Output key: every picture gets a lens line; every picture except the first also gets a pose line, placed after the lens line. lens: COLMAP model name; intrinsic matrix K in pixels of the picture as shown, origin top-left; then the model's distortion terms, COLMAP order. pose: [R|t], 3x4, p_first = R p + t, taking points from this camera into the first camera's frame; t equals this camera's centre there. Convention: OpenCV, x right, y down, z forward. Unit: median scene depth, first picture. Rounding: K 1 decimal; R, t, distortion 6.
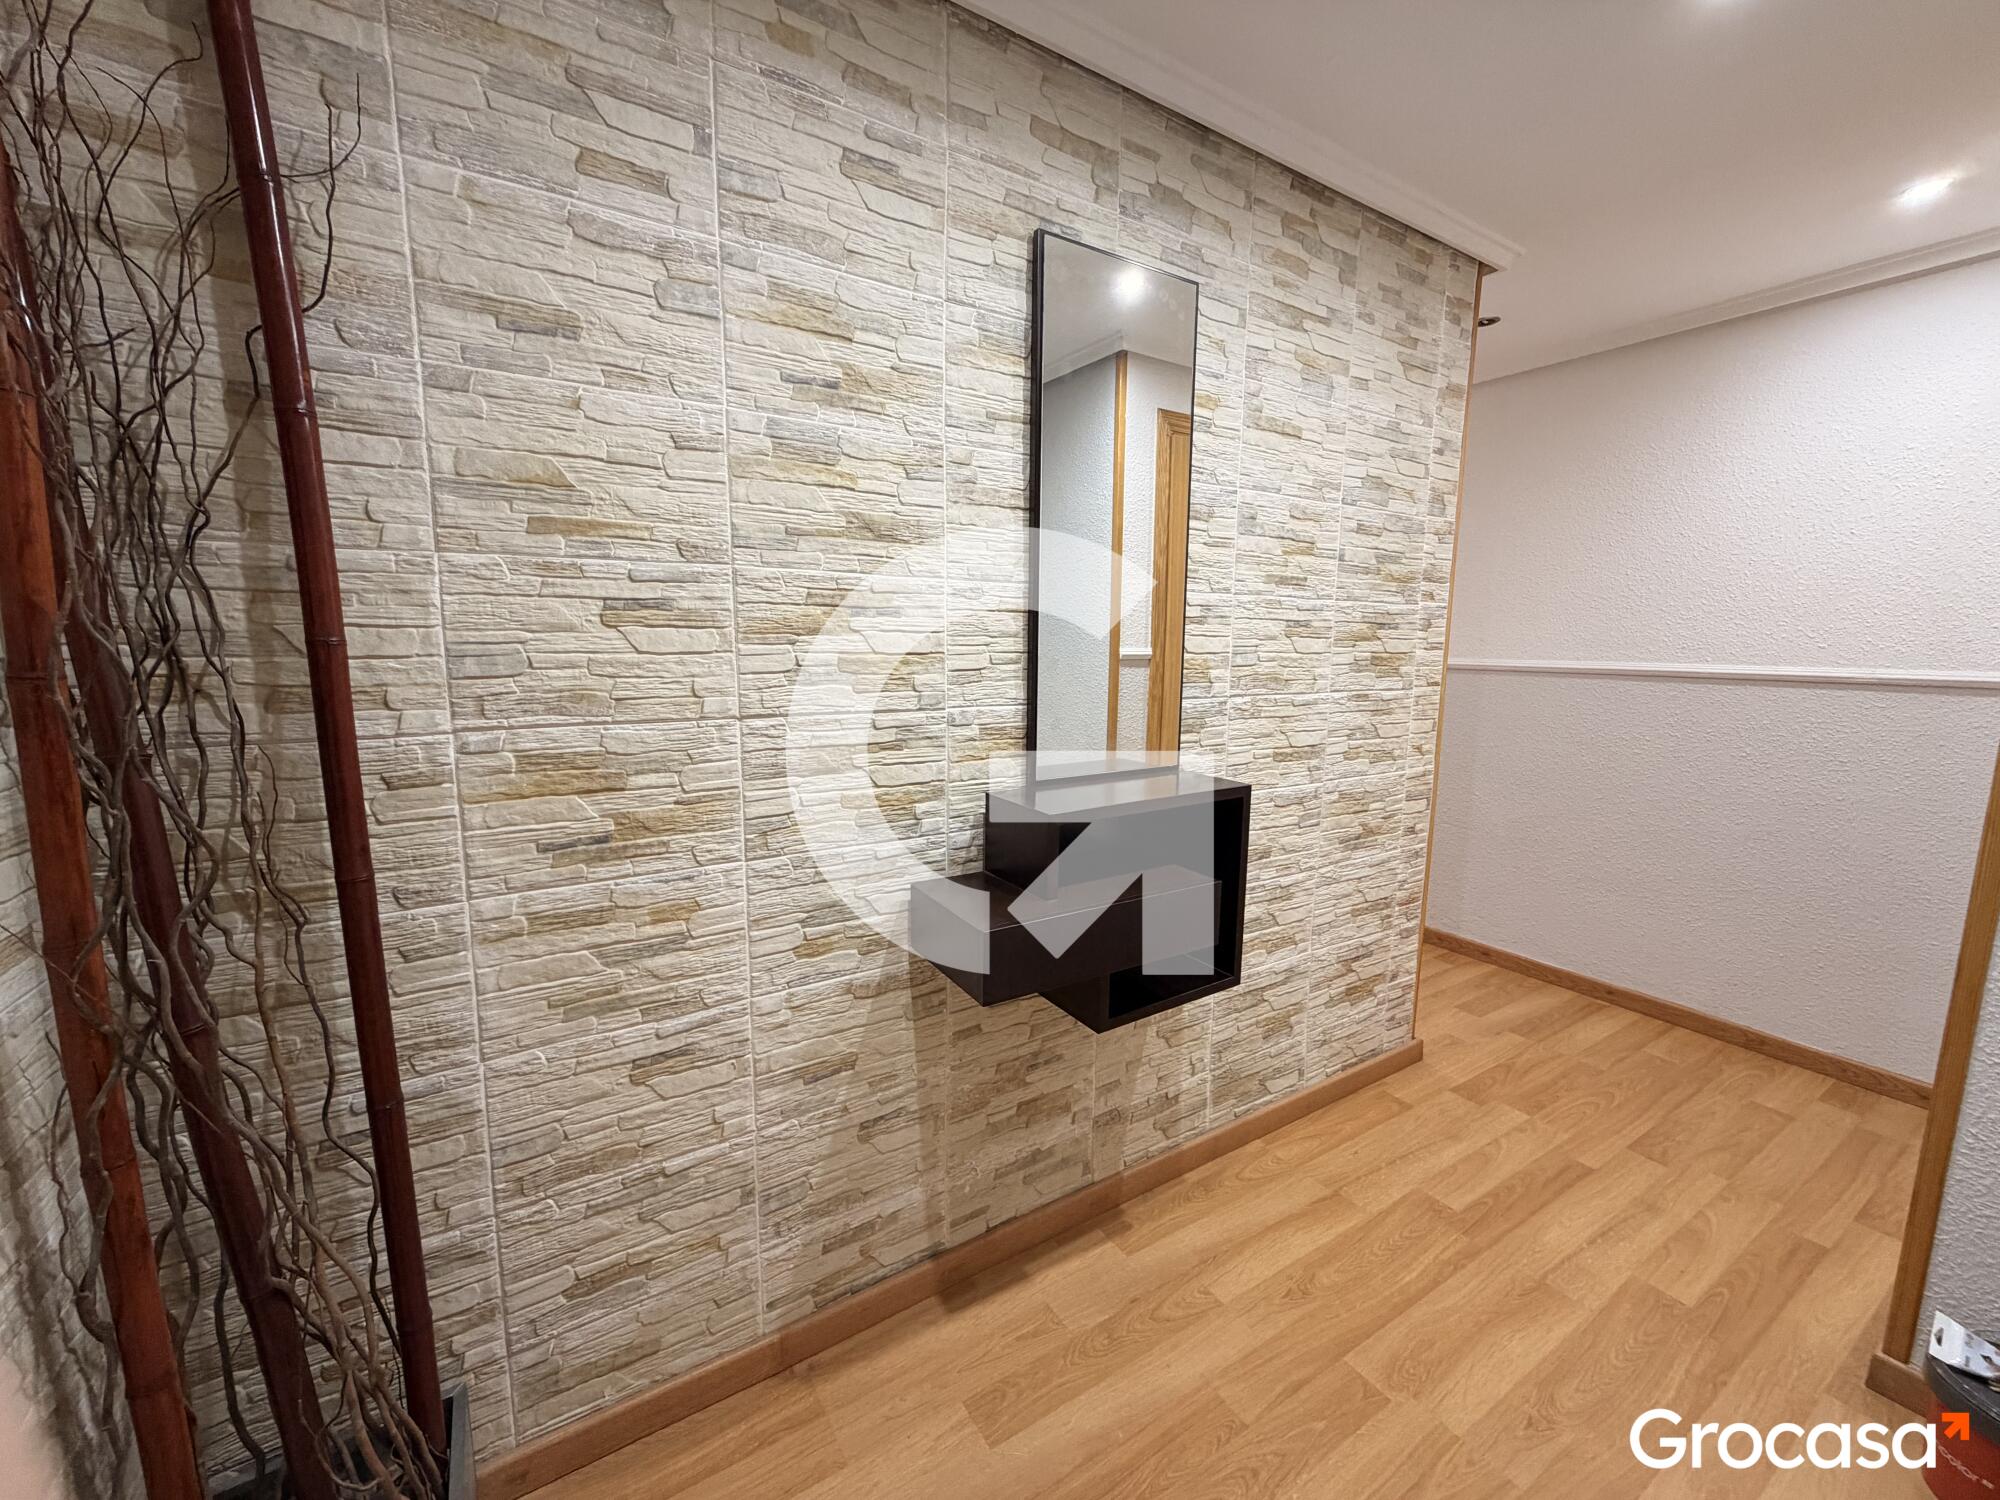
lens RADIAL K [[796.3, 0, 994.1], [0, 796.3, 750.4], [0, 0, 1]] dist [0.000221, 0.000216]
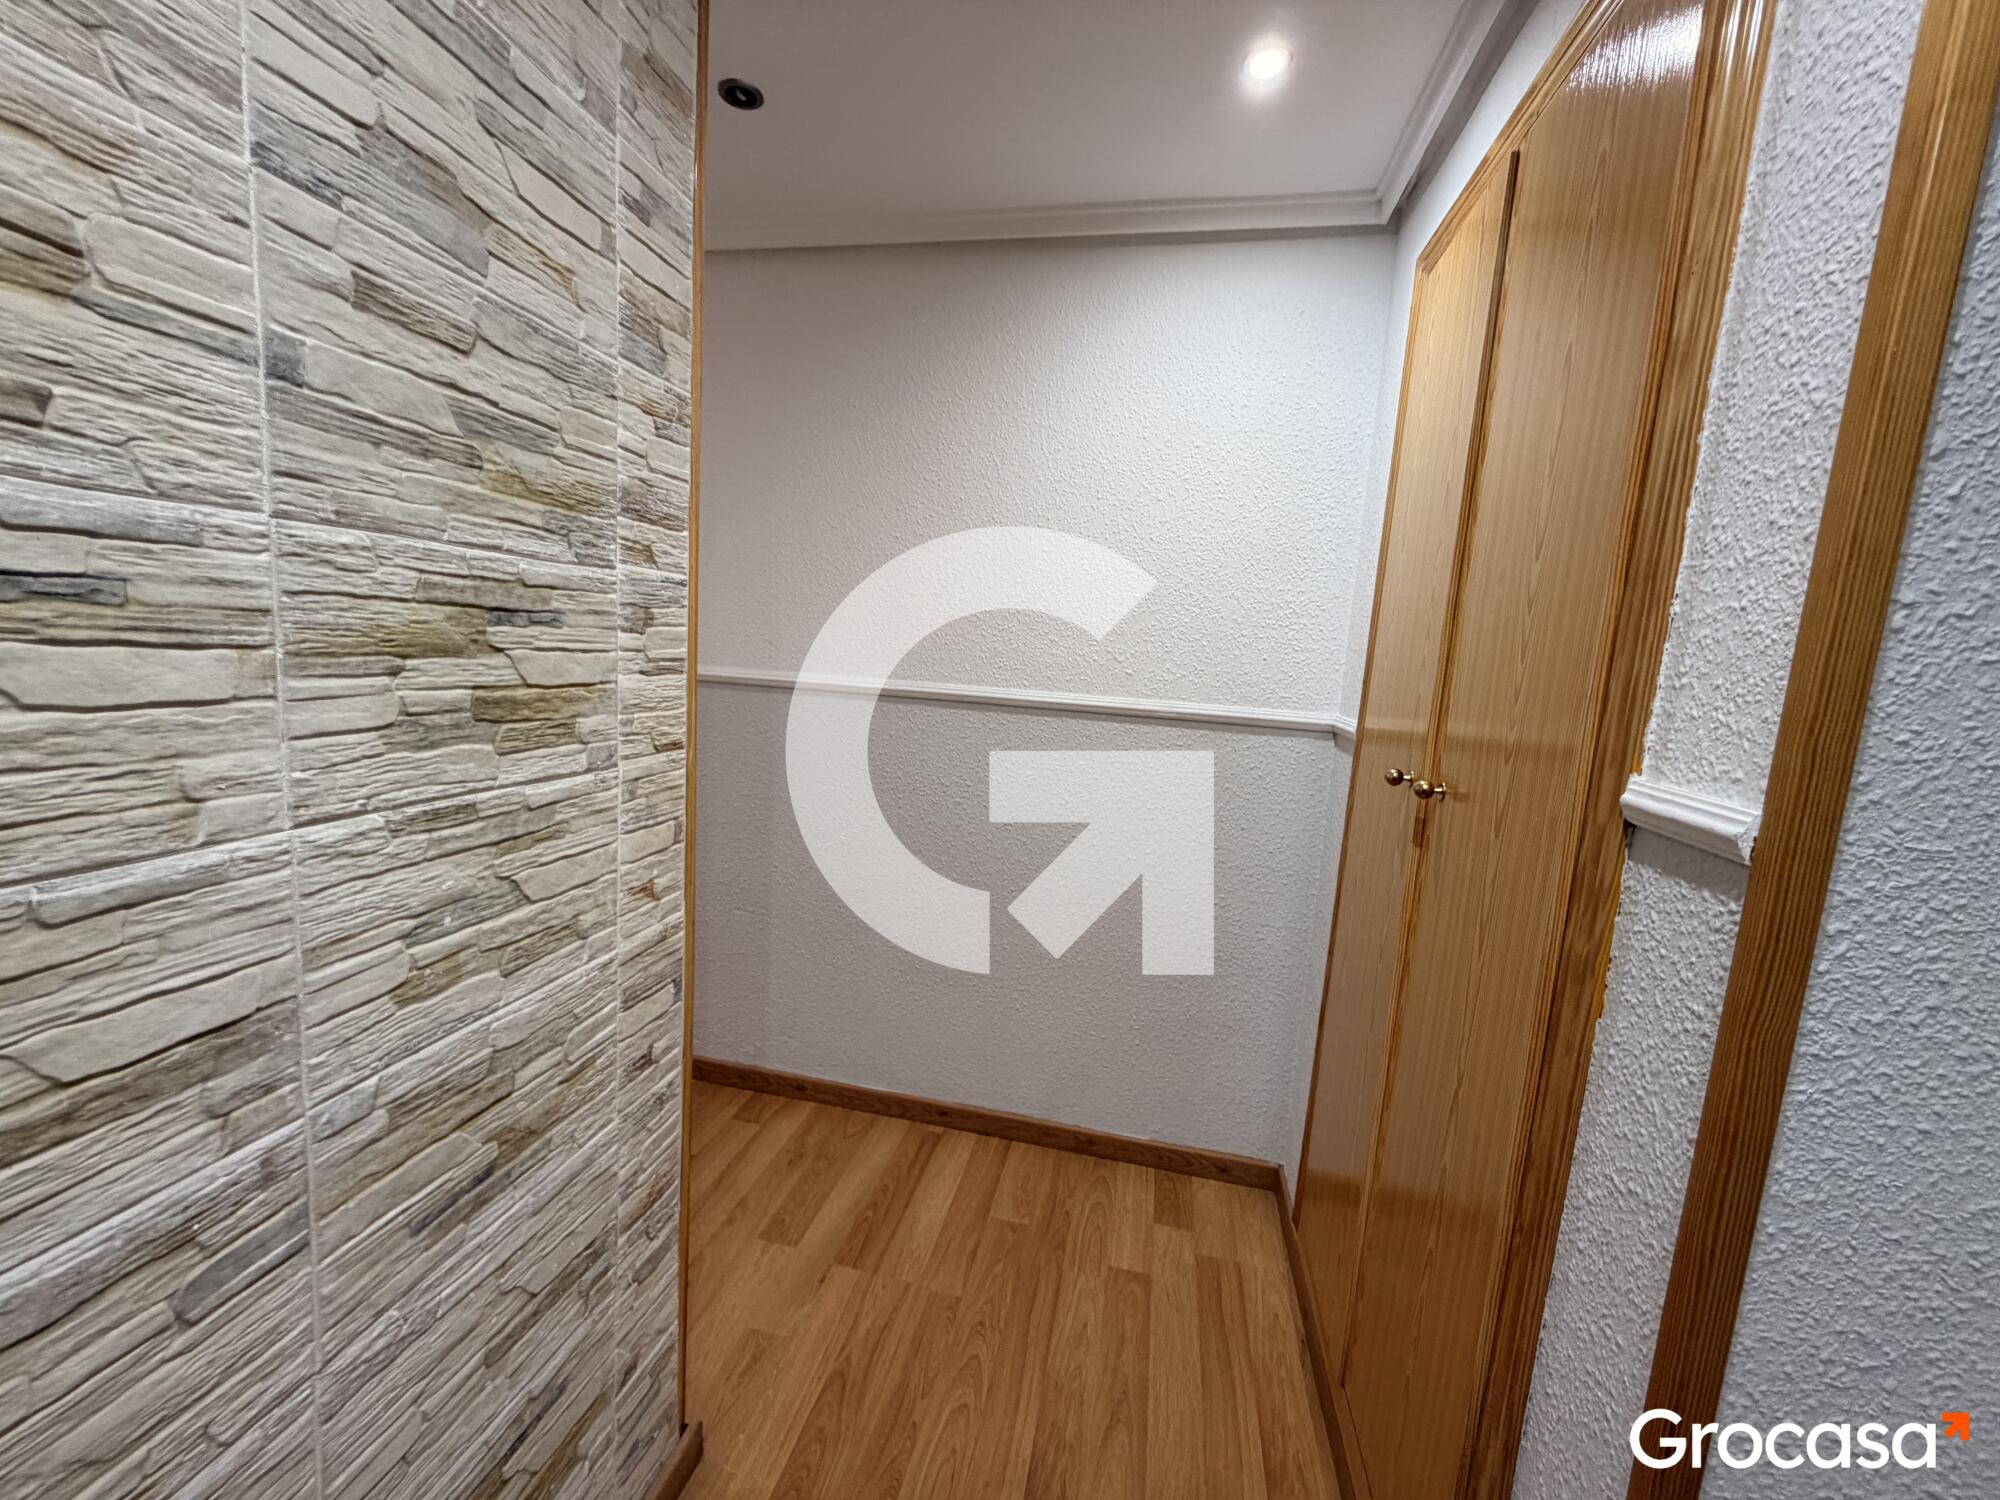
lens RADIAL K [[796.3, 0, 994.1], [0, 796.3, 750.4], [0, 0, 1]] dist [0.000221, 0.000216]
pose [[0.695487, -0.058572, 0.716147, 0.372672], [0.042441, 0.998281, 0.040430, -0.097817], [-0.717284, 0.002275, 0.696777, 0.573461]]
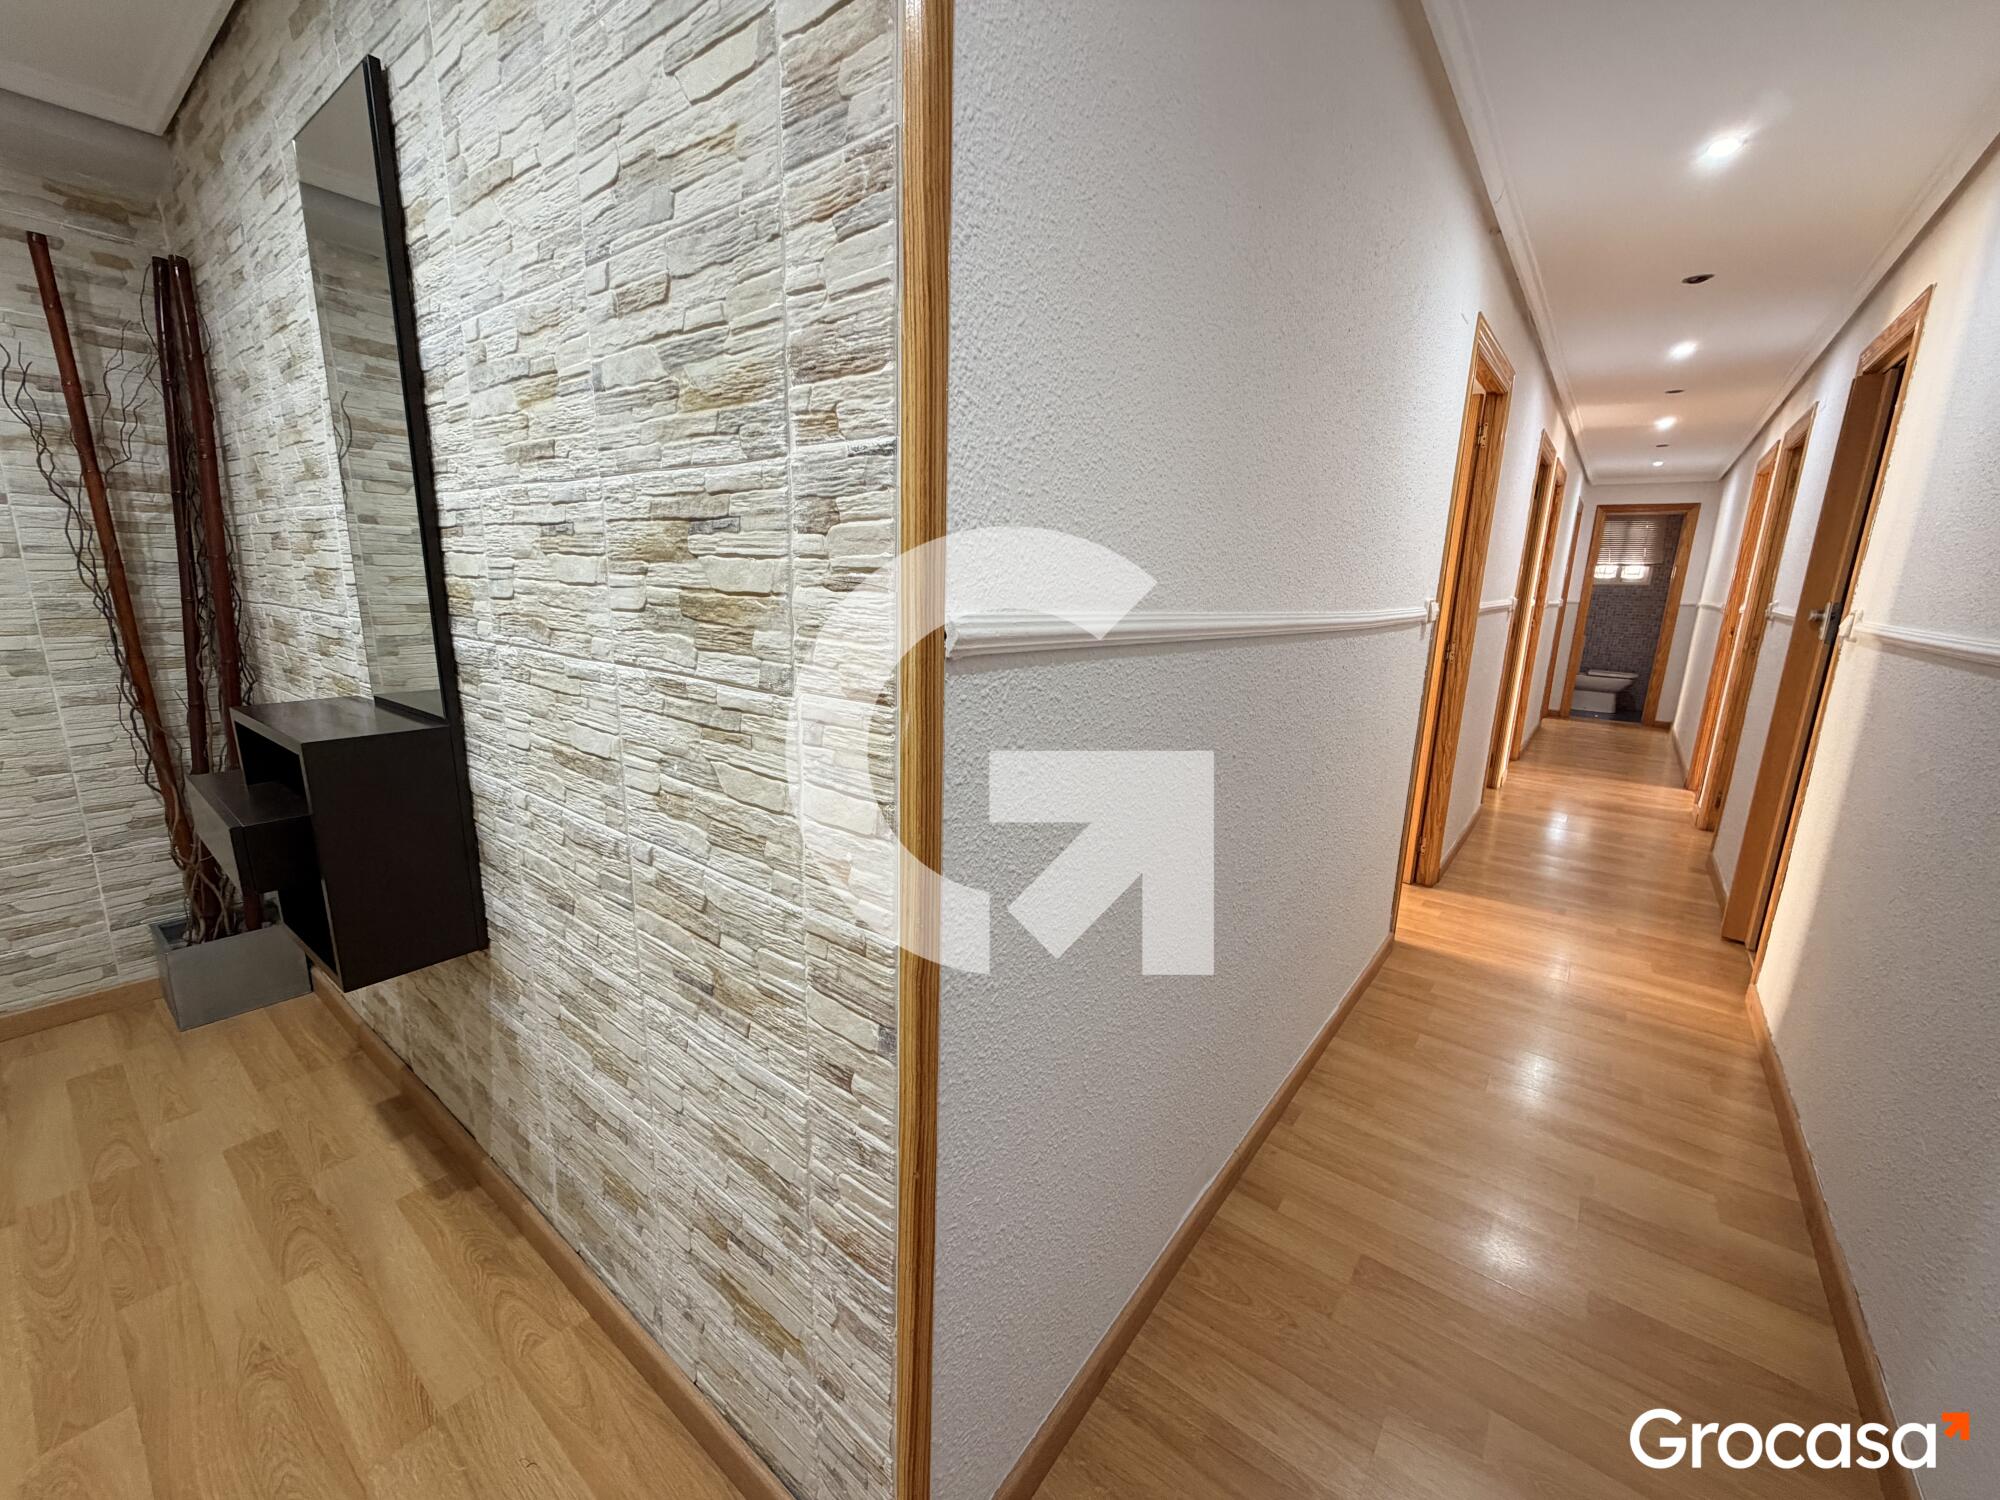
lens RADIAL K [[796.3, 0, 994.1], [0, 796.3, 750.4], [0, 0, 1]] dist [0.000221, 0.000216]
pose [[0.341596, 0.201160, -0.918067, 0.931481], [-0.153709, 0.975631, 0.156580, -0.128615], [0.927192, 0.087628, 0.364192, 0.990611]]
